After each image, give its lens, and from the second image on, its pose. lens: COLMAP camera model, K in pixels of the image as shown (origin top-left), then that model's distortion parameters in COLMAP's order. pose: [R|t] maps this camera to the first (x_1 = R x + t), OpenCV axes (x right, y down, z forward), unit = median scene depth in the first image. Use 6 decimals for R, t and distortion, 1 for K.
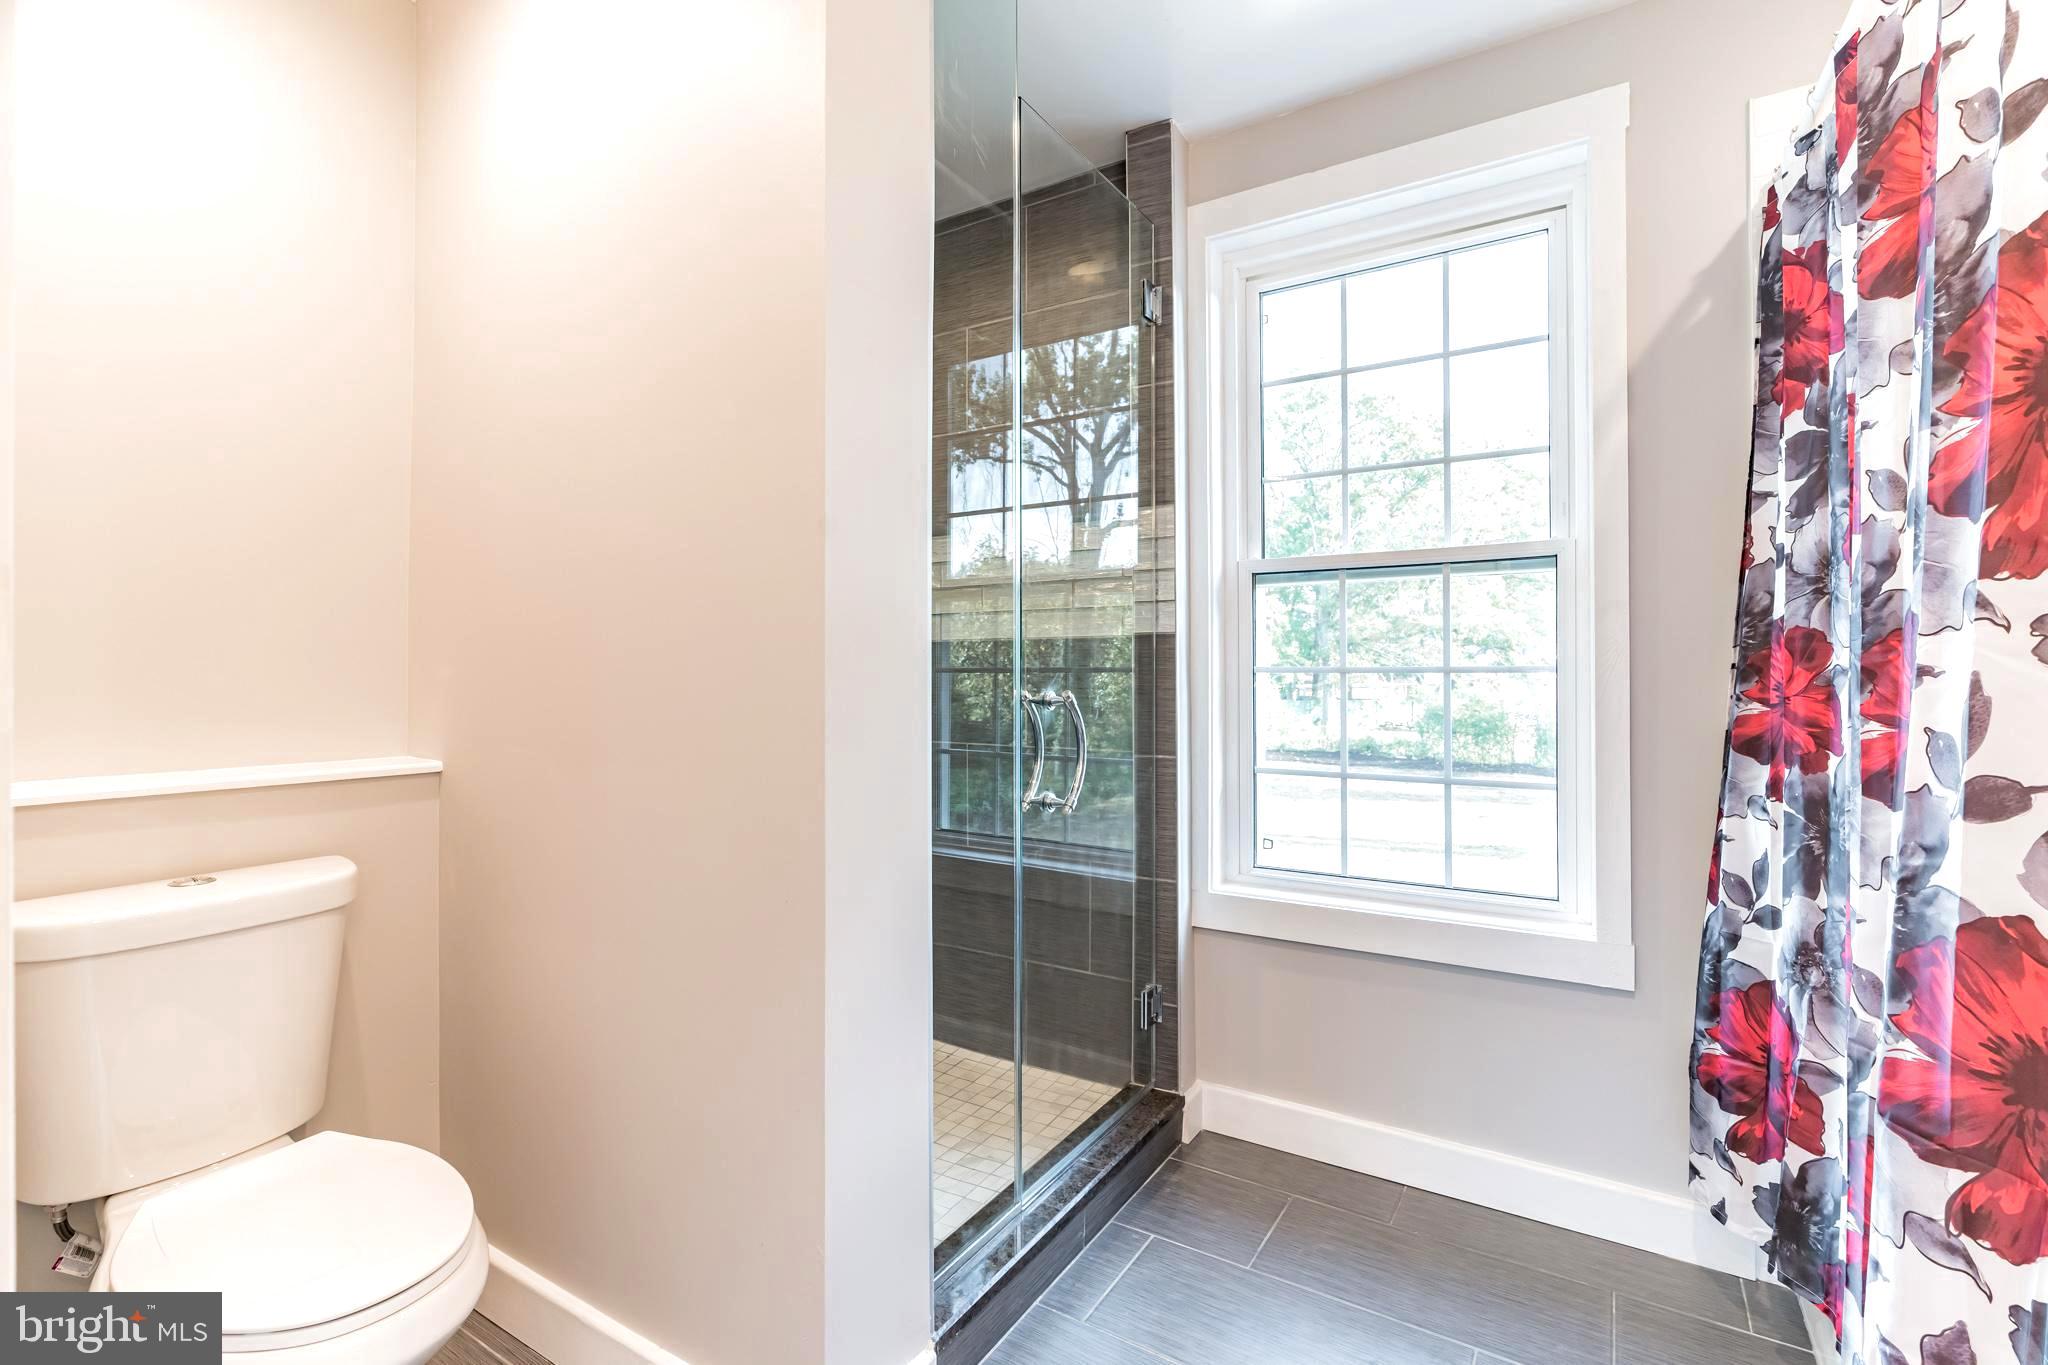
lens RADIAL K [[933.7, 0, 1032.5], [0, 933.7, 665.3], [0, 0, 1]] dist [-0.010776, 0.001495]
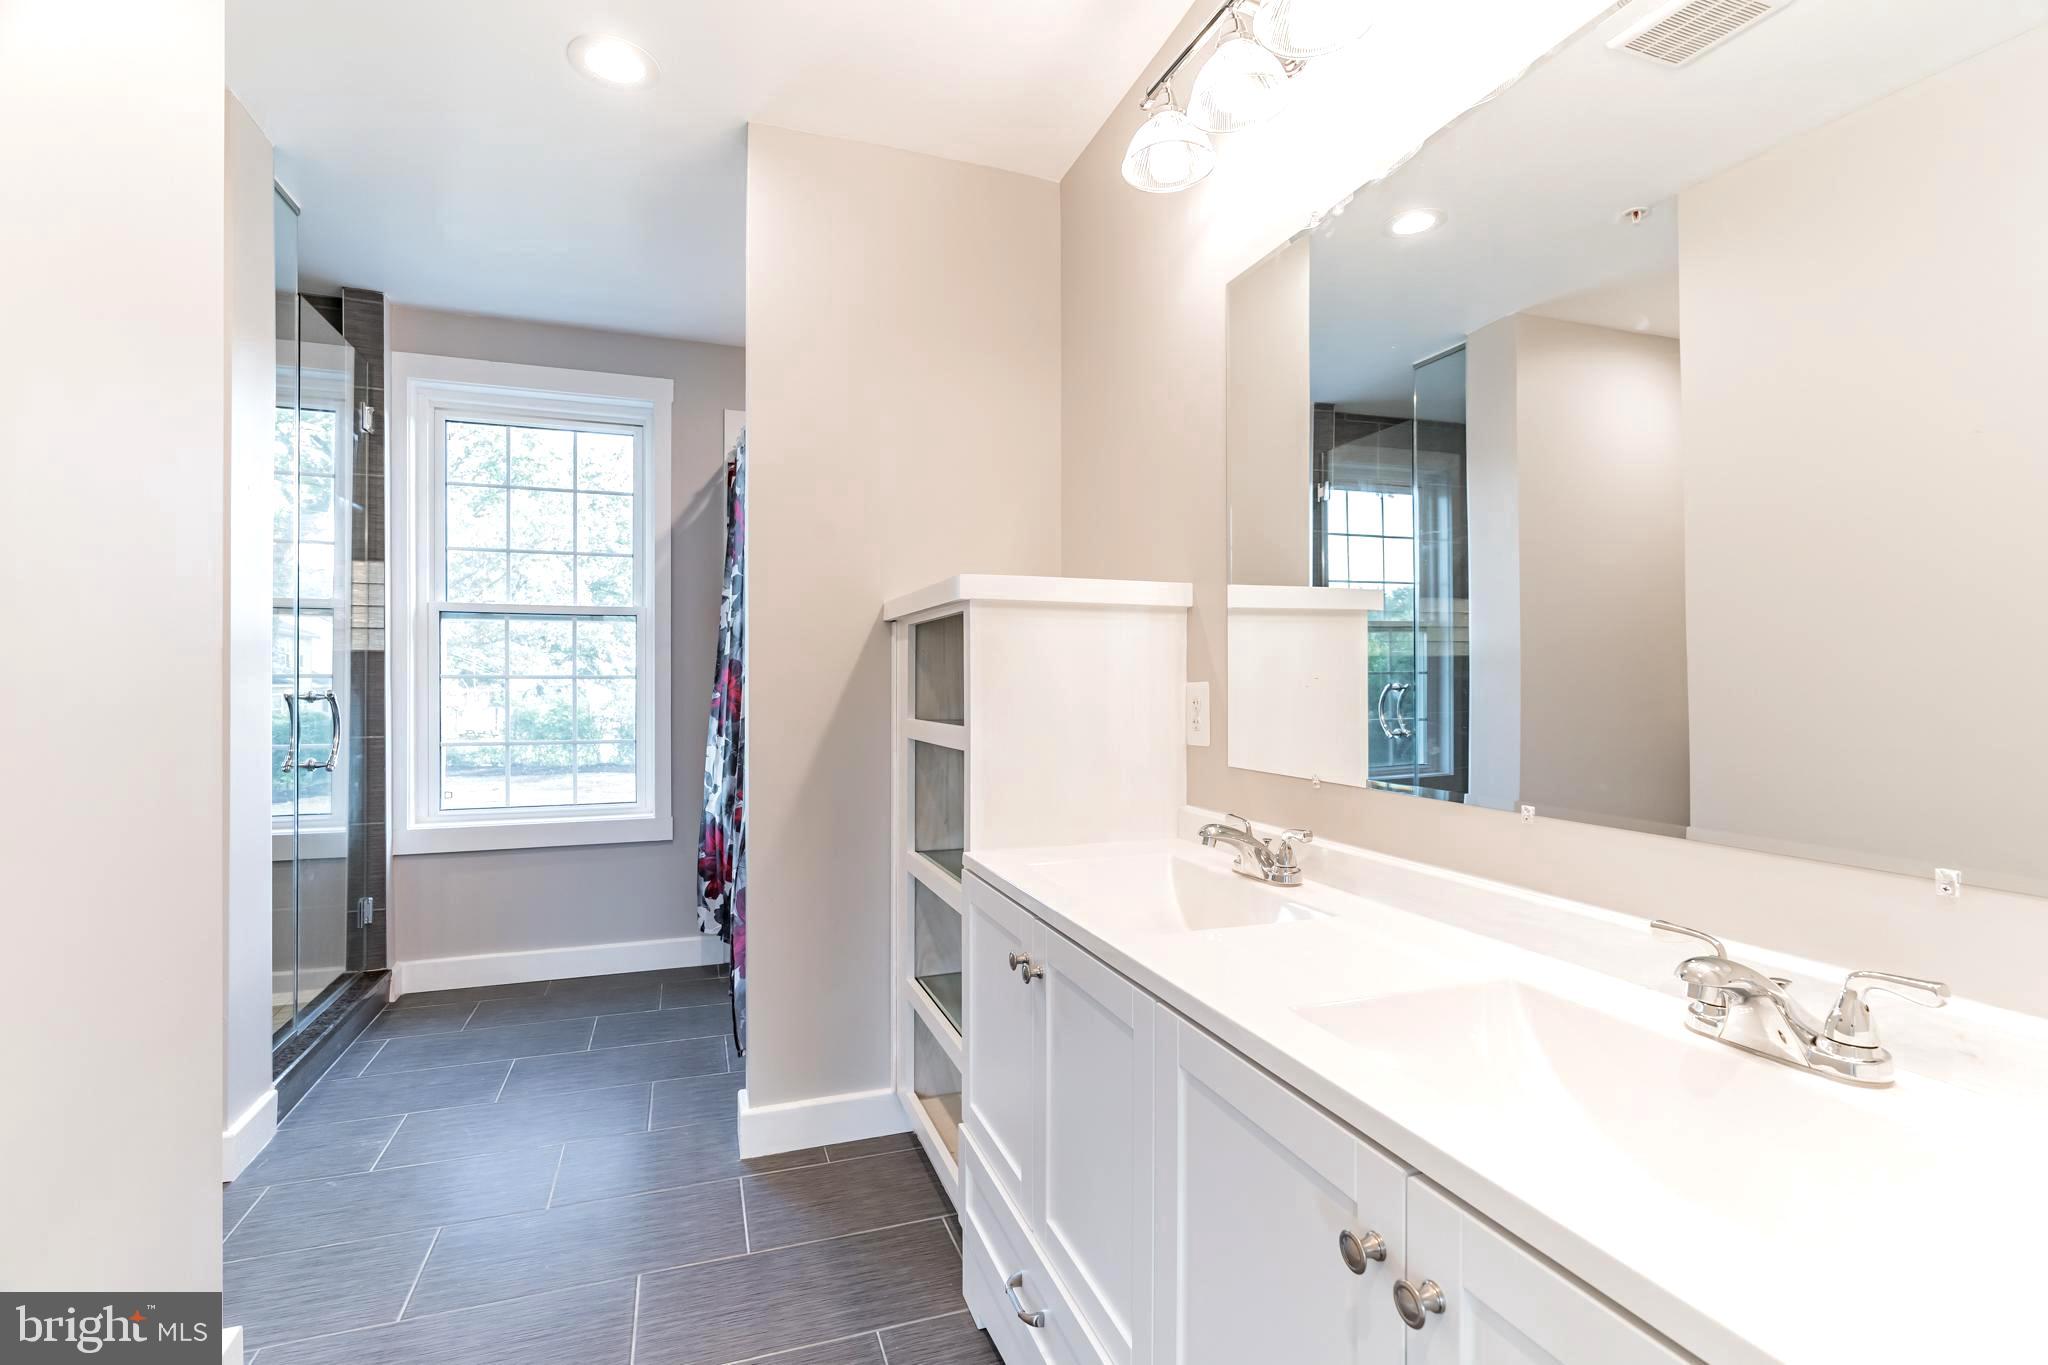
lens RADIAL K [[933.7, 0, 1040.5], [0, 933.7, 672.6], [0, 0, 1]] dist [-0.010776, 0.001495]
pose [[0.605211, 0.005031, 0.796049, -0.373698], [-0.005845, 0.999981, -0.001875, -0.003959], [-0.796044, -0.003518, 0.605229, -0.671007]]
